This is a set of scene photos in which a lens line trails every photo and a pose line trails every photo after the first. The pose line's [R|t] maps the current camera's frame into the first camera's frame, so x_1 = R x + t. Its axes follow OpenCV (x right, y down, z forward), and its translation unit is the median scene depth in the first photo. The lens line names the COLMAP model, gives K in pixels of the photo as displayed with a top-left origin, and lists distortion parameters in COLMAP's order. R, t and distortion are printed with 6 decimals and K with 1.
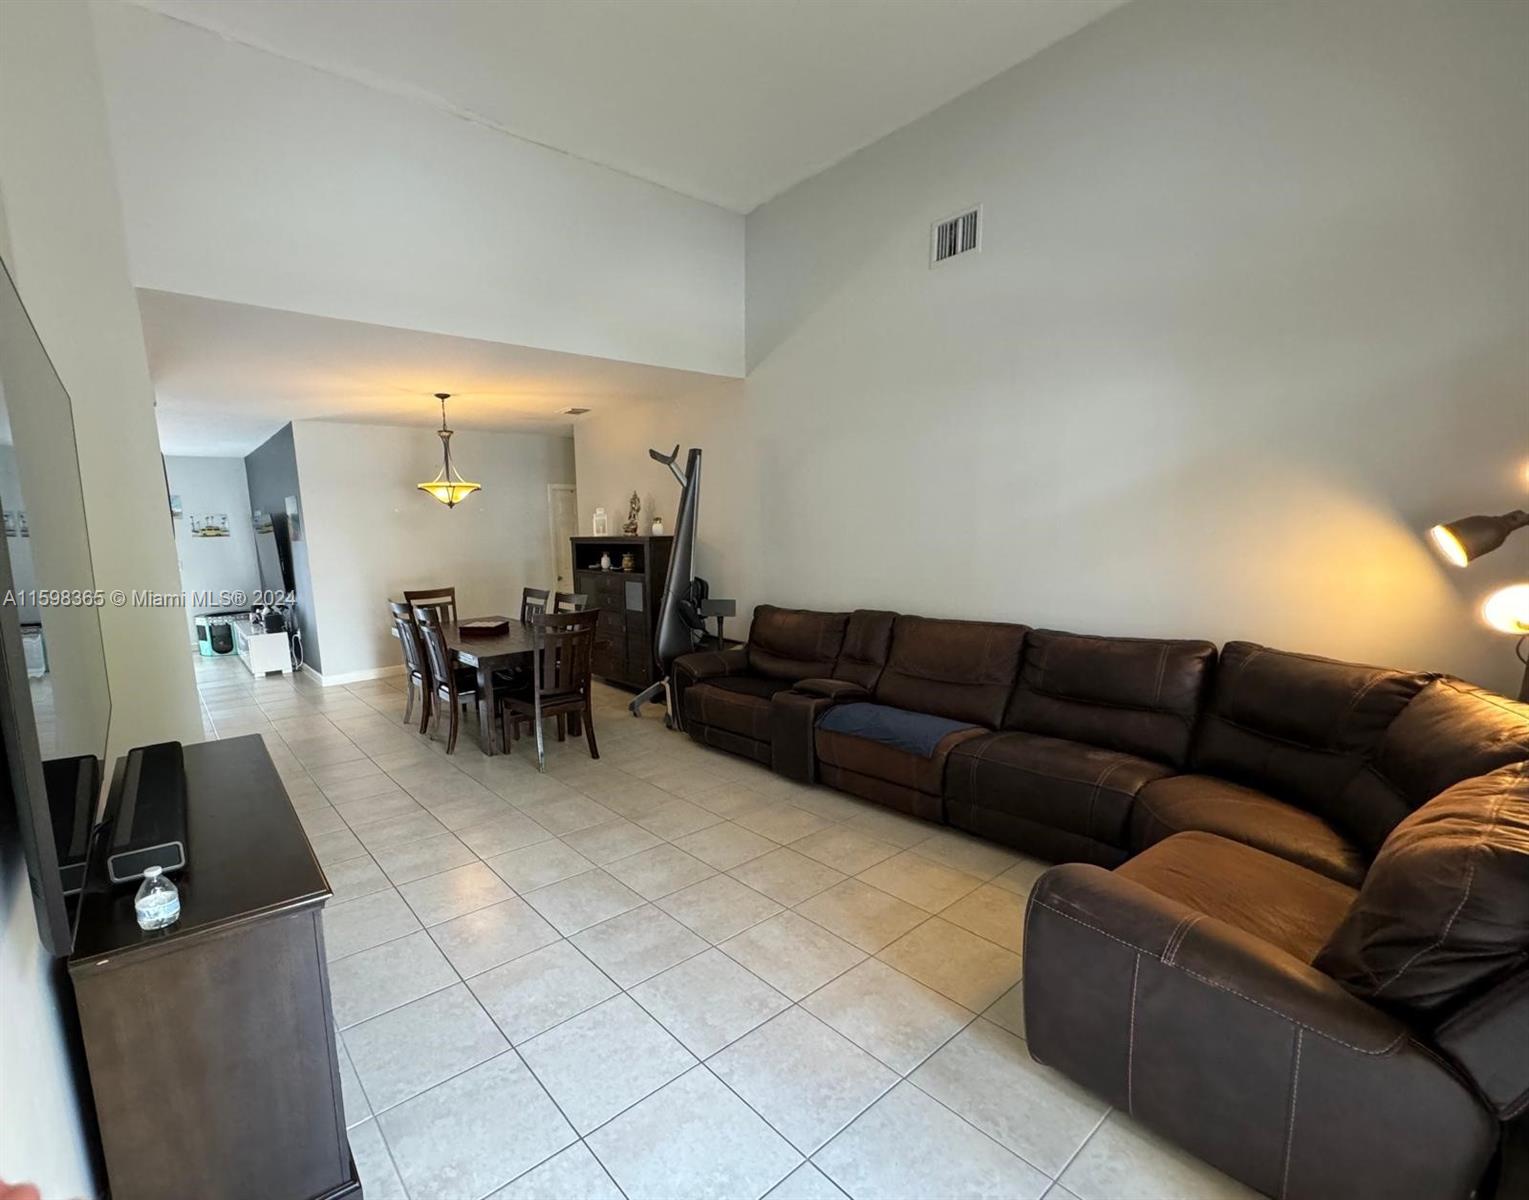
lens RADIAL K [[713.5, 0, 764.5], [0, 713.5, 600.0], [0, 0, 1]] dist [0.000066, -0.000001]
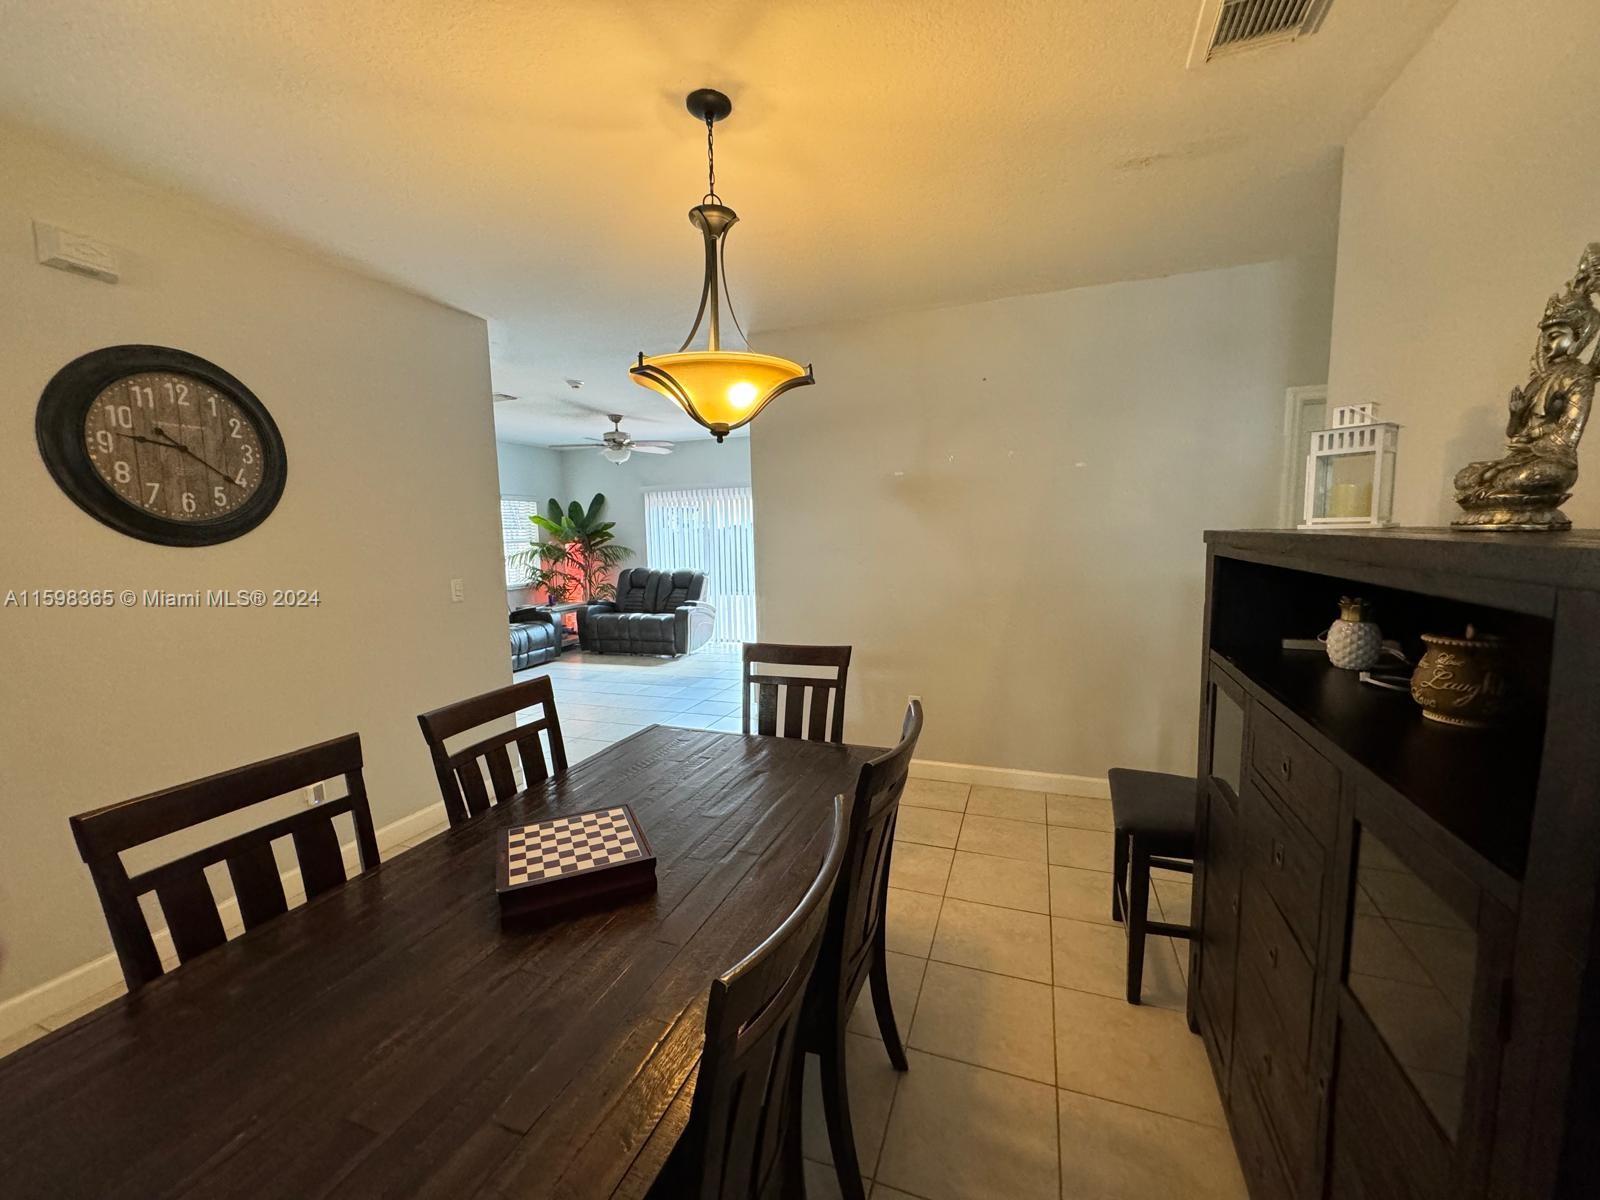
lens RADIAL K [[642.6, 0, 800.0], [0, 642.6, 600.0], [0, 0, 1]] dist [0.000014, -0.000037]
pose [[0.469644, 0.108218, -0.876198, -0.131328], [-0.073922, 0.993794, 0.083120, -0.074216], [0.879756, 0.025733, 0.474729, 0.783002]]
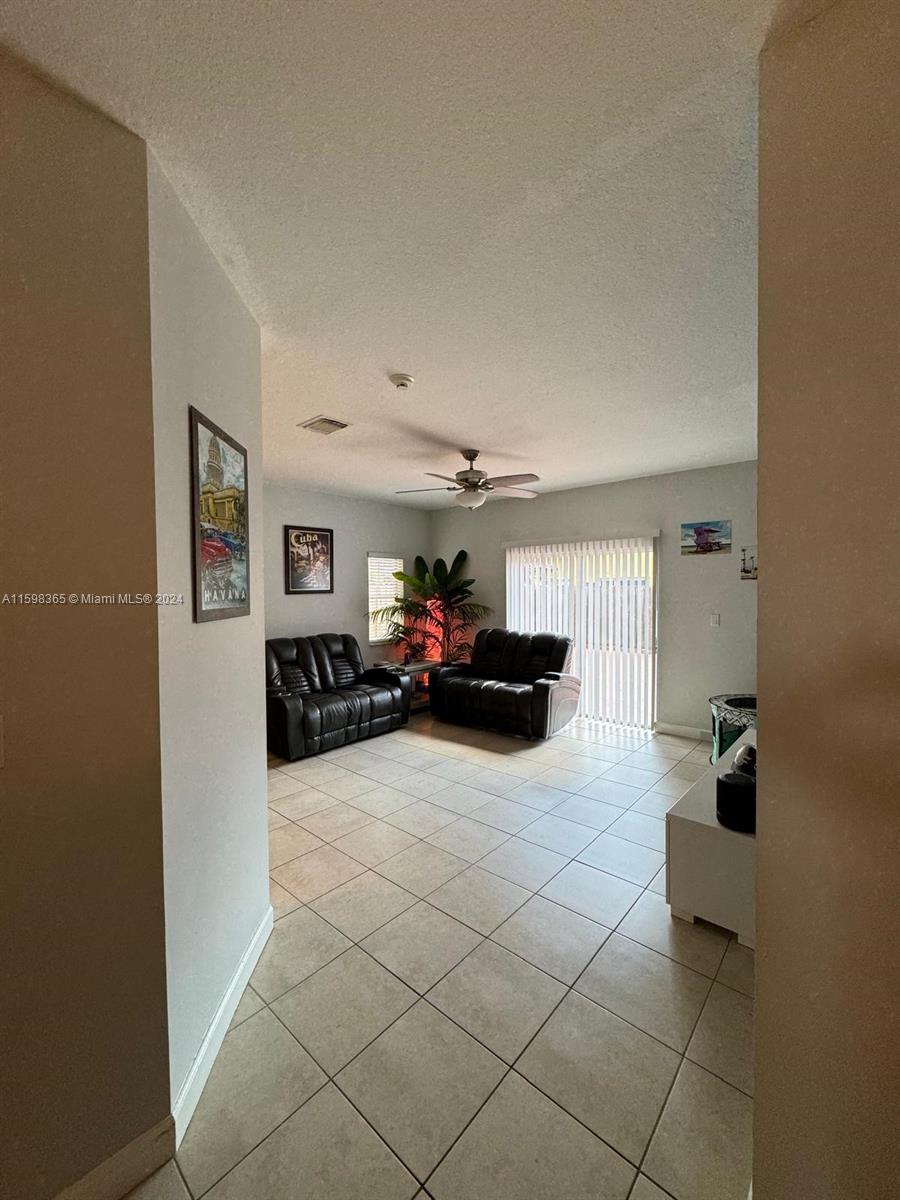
lens RADIAL K [[482.0, 0, 450.0], [0, 482.0, 600.0], [0, 0, 1]] dist [0.000014, -0.000037]
pose [[0.114968, 0.042263, -0.992470, -0.244985], [-0.089062, 0.995510, 0.032075, -0.075955], [0.989369, 0.084704, 0.118216, 0.818792]]
